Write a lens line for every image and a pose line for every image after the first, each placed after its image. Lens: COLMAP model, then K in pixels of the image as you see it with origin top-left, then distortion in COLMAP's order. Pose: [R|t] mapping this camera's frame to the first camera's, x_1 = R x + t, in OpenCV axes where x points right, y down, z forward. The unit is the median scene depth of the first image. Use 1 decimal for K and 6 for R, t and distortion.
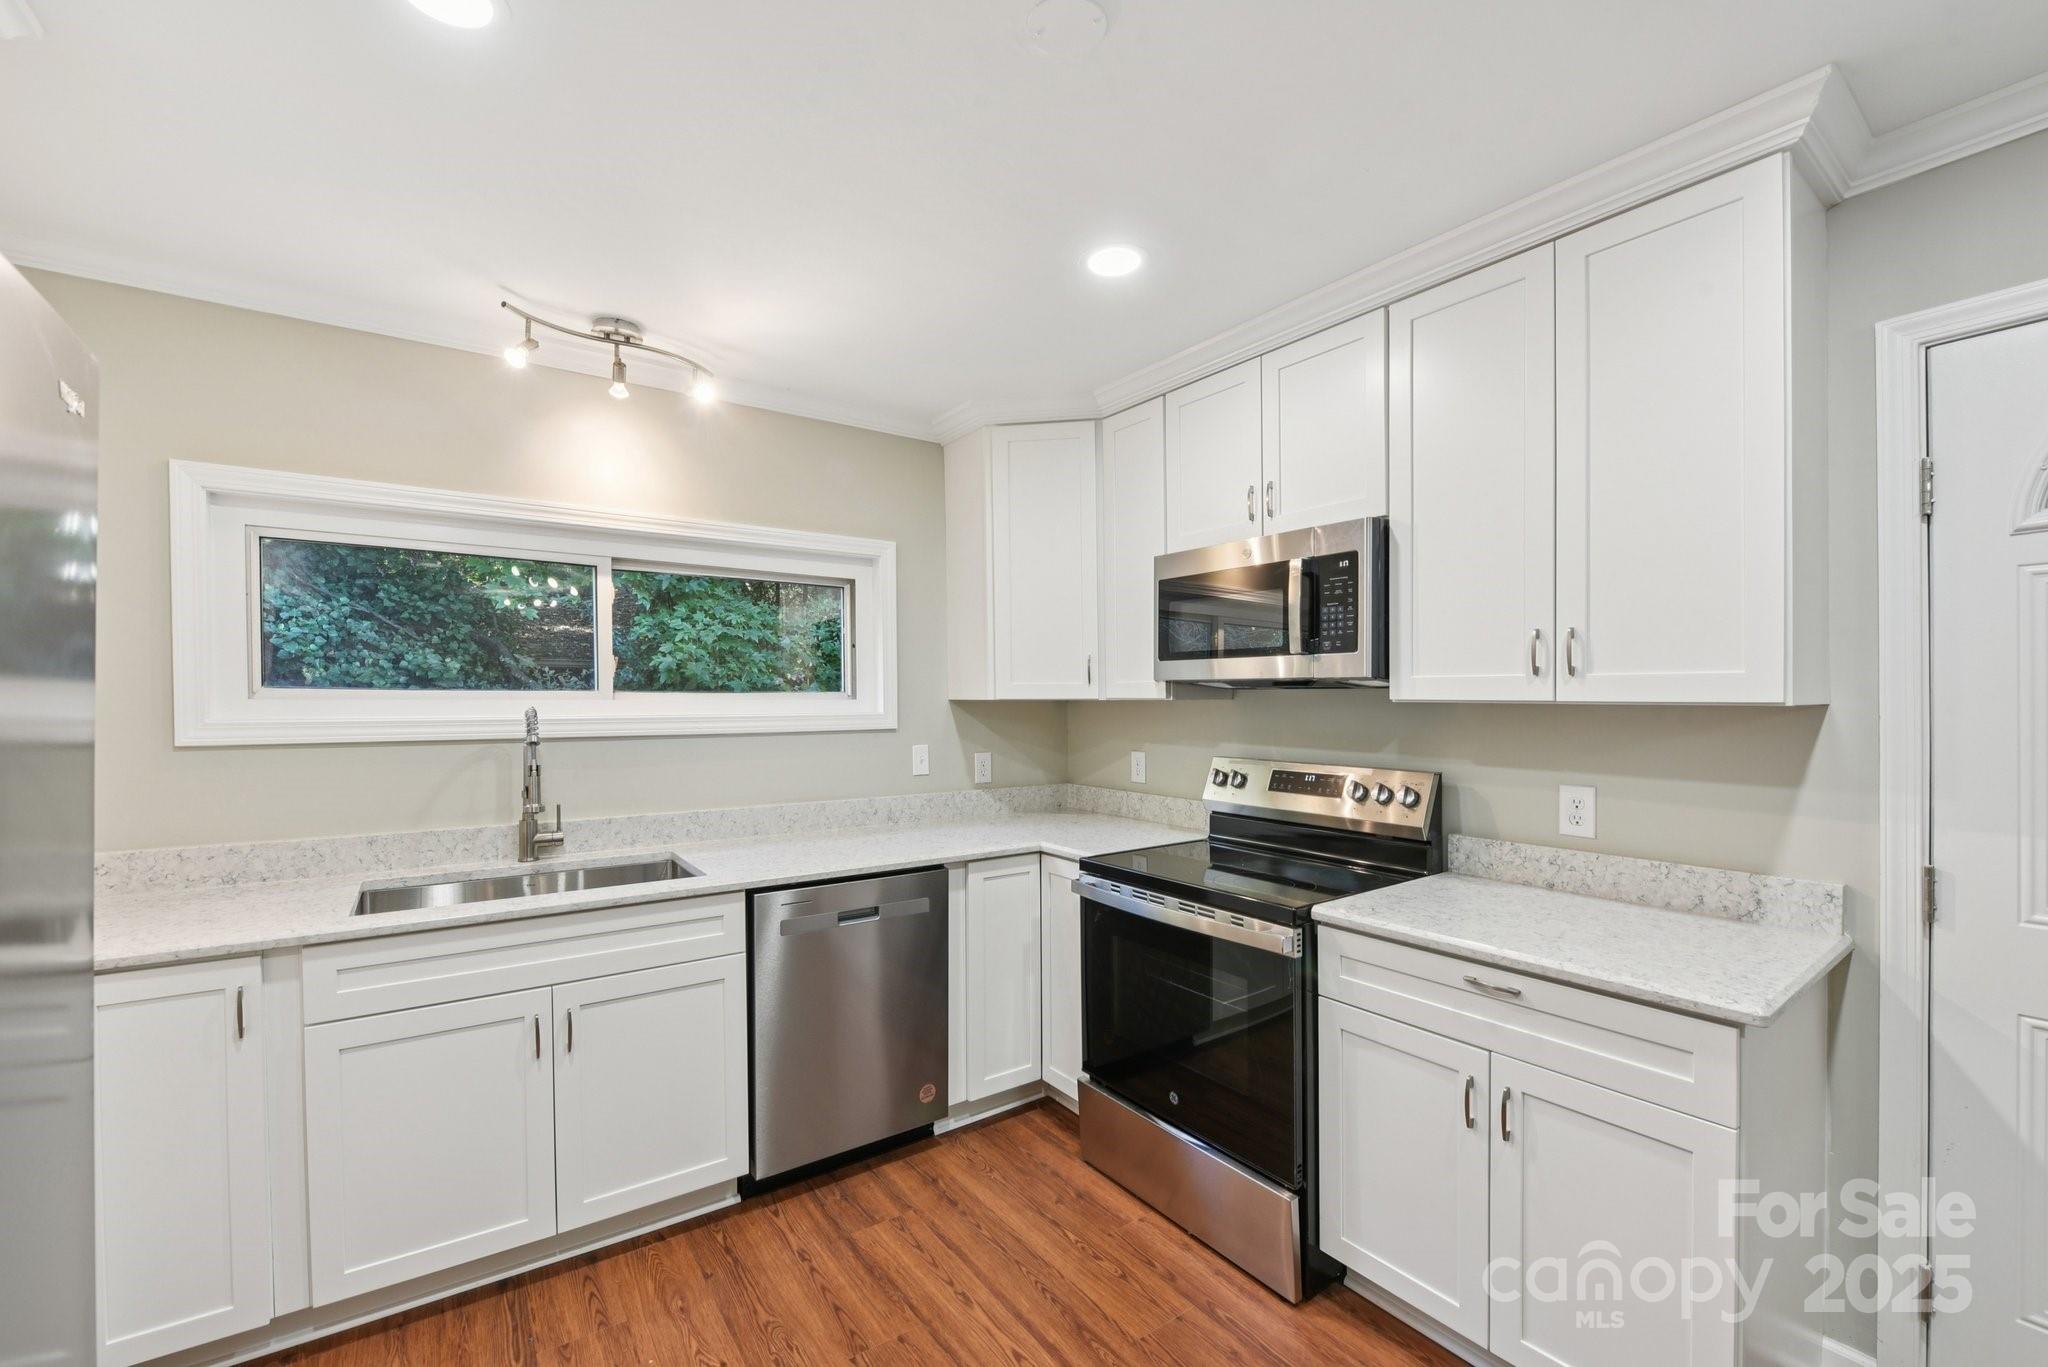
lens RADIAL K [[836.7, 0, 1023.6], [0, 836.7, 673.9], [0, 0, 1]] dist [0.000321, -0.014544]
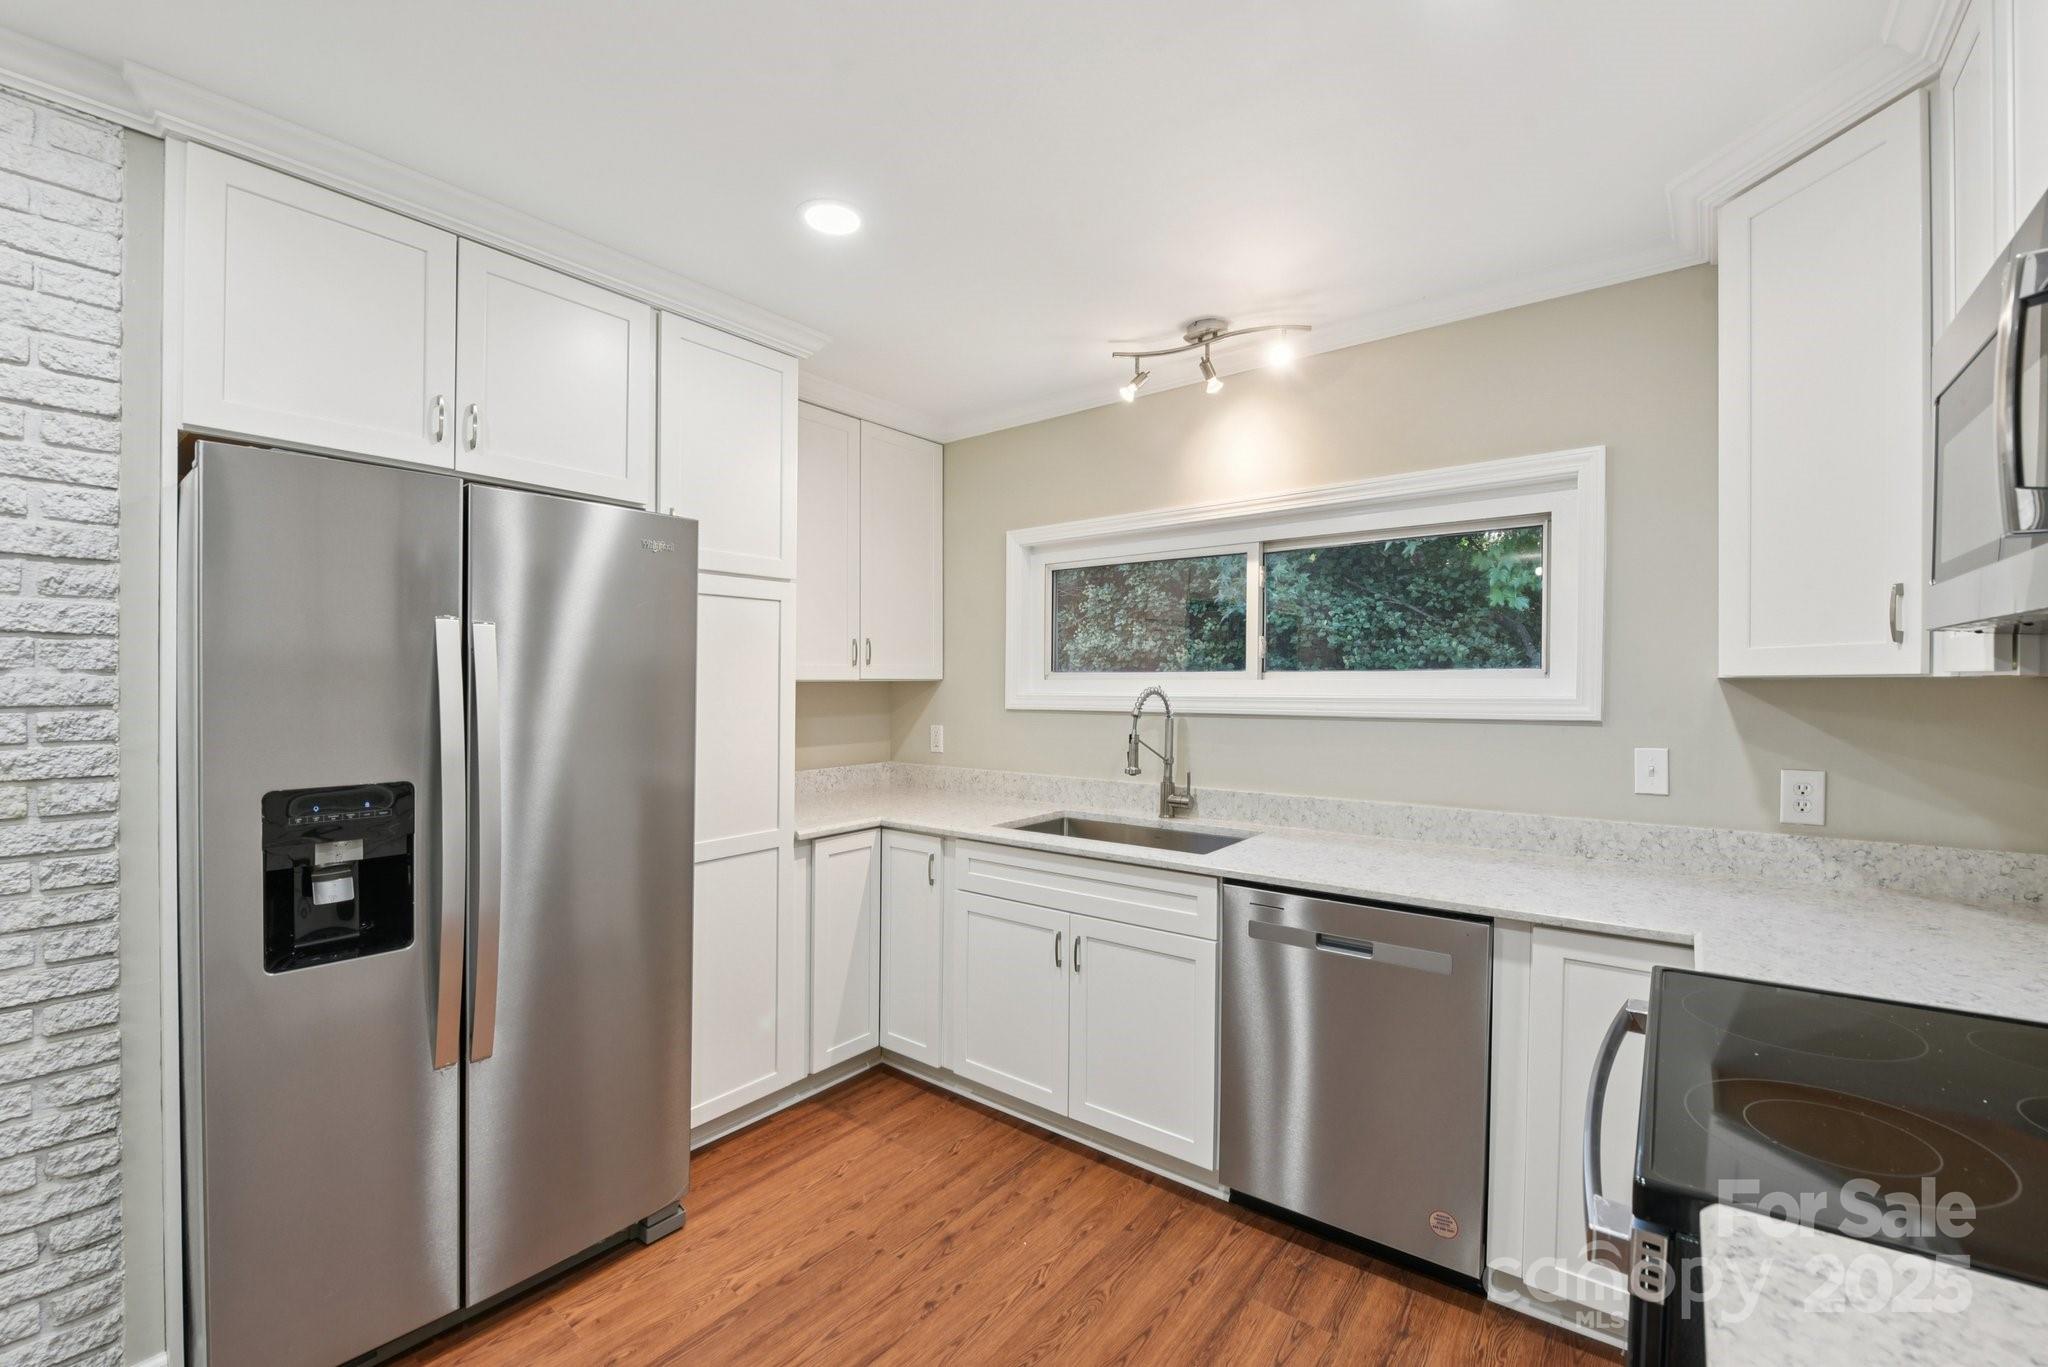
lens RADIAL K [[855.0, 0, 1020.7], [0, 855.0, 675.2], [0, 0, 1]] dist [0.014747, -0.021508]
pose [[0.291401, -0.008530, -0.956563, 0.451017], [0.030150, 0.999545, 0.000271, 0.016856], [0.956126, -0.028919, 0.291525, 0.418731]]
